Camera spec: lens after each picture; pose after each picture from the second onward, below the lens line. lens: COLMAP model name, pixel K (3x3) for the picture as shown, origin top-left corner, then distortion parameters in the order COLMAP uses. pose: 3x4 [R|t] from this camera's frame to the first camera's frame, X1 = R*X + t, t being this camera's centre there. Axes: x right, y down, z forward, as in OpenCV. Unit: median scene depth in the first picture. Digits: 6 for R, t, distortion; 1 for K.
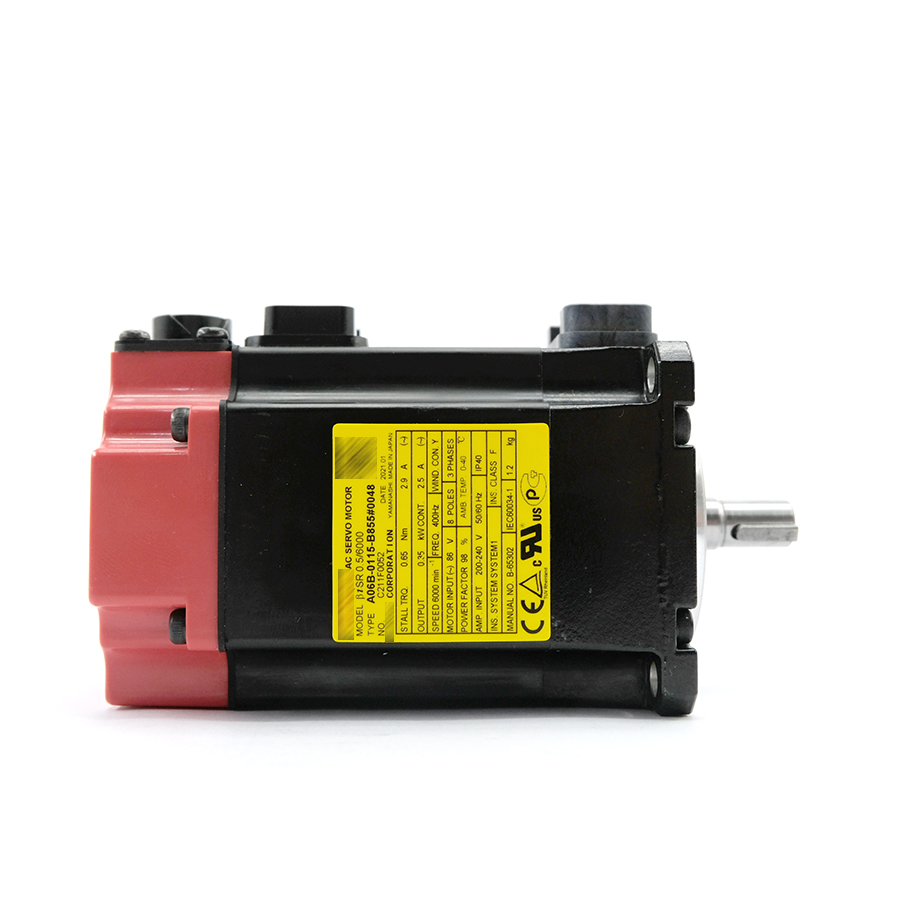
lens RADIAL K [[1072.4, 0, 450.0], [0, 1072.4, 450.0], [0, 0, 1]] dist [0.002278, 0.021246]
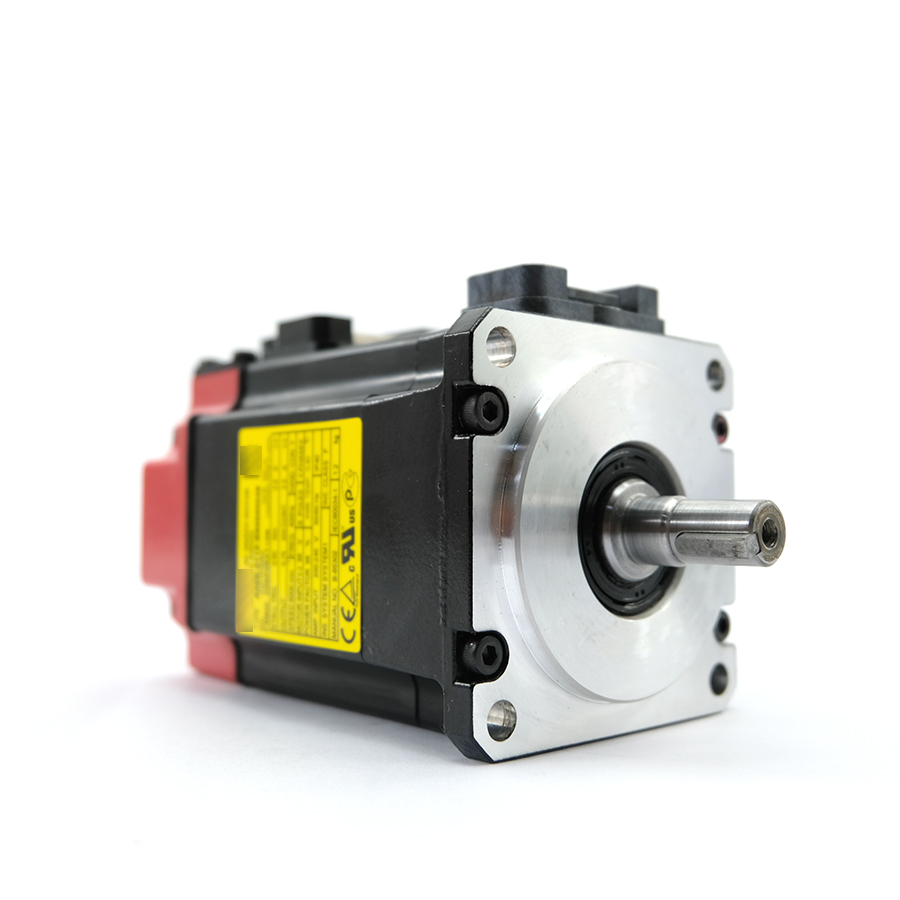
lens RADIAL K [[1072.4, 0, 450.0], [0, 1072.4, 450.0], [0, 0, 1]] dist [0.002278, 0.021246]
pose [[0.630355, -0.035927, -0.775475, 0.863490], [0.040818, 0.999081, -0.013107, 0.018191], [0.775233, -0.023391, 0.631242, 0.479941]]
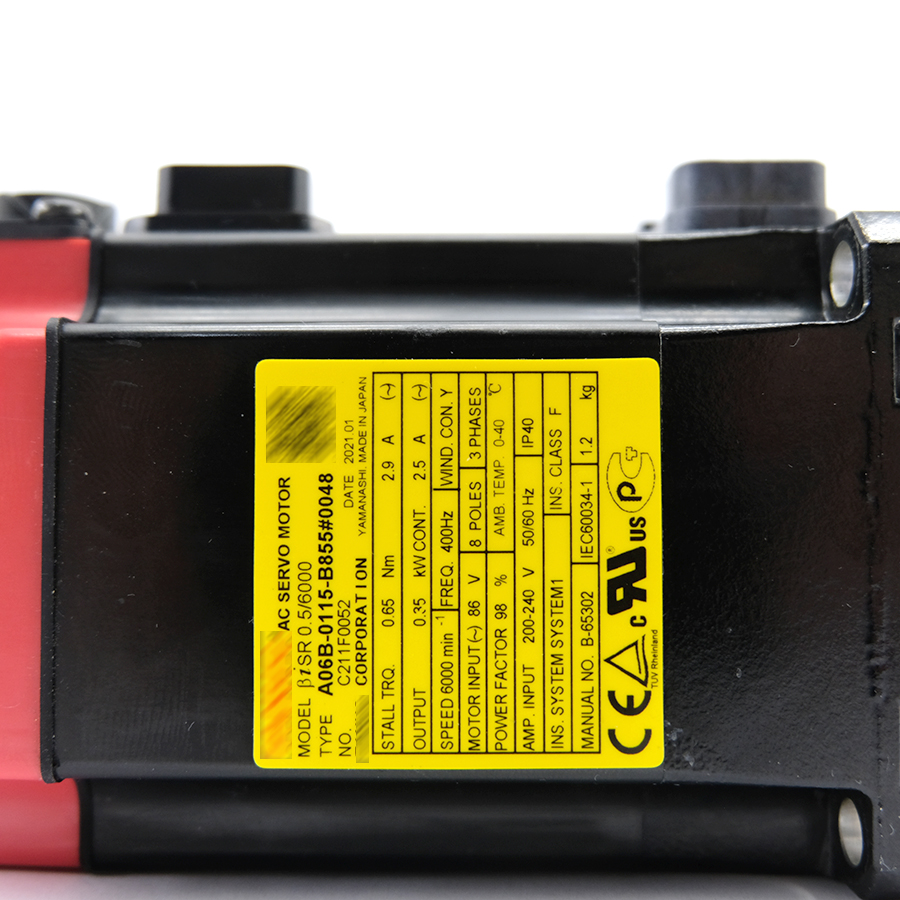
lens RADIAL K [[1072.4, 0, 450.0], [0, 1072.4, 450.0], [0, 0, 1]] dist [0.002278, 0.021246]
pose [[0.999194, -0.000865, -0.040127, 0.009478], [0.001467, 0.999887, 0.014982, 0.012728], [0.040109, -0.015029, 0.999082, 0.467273]]
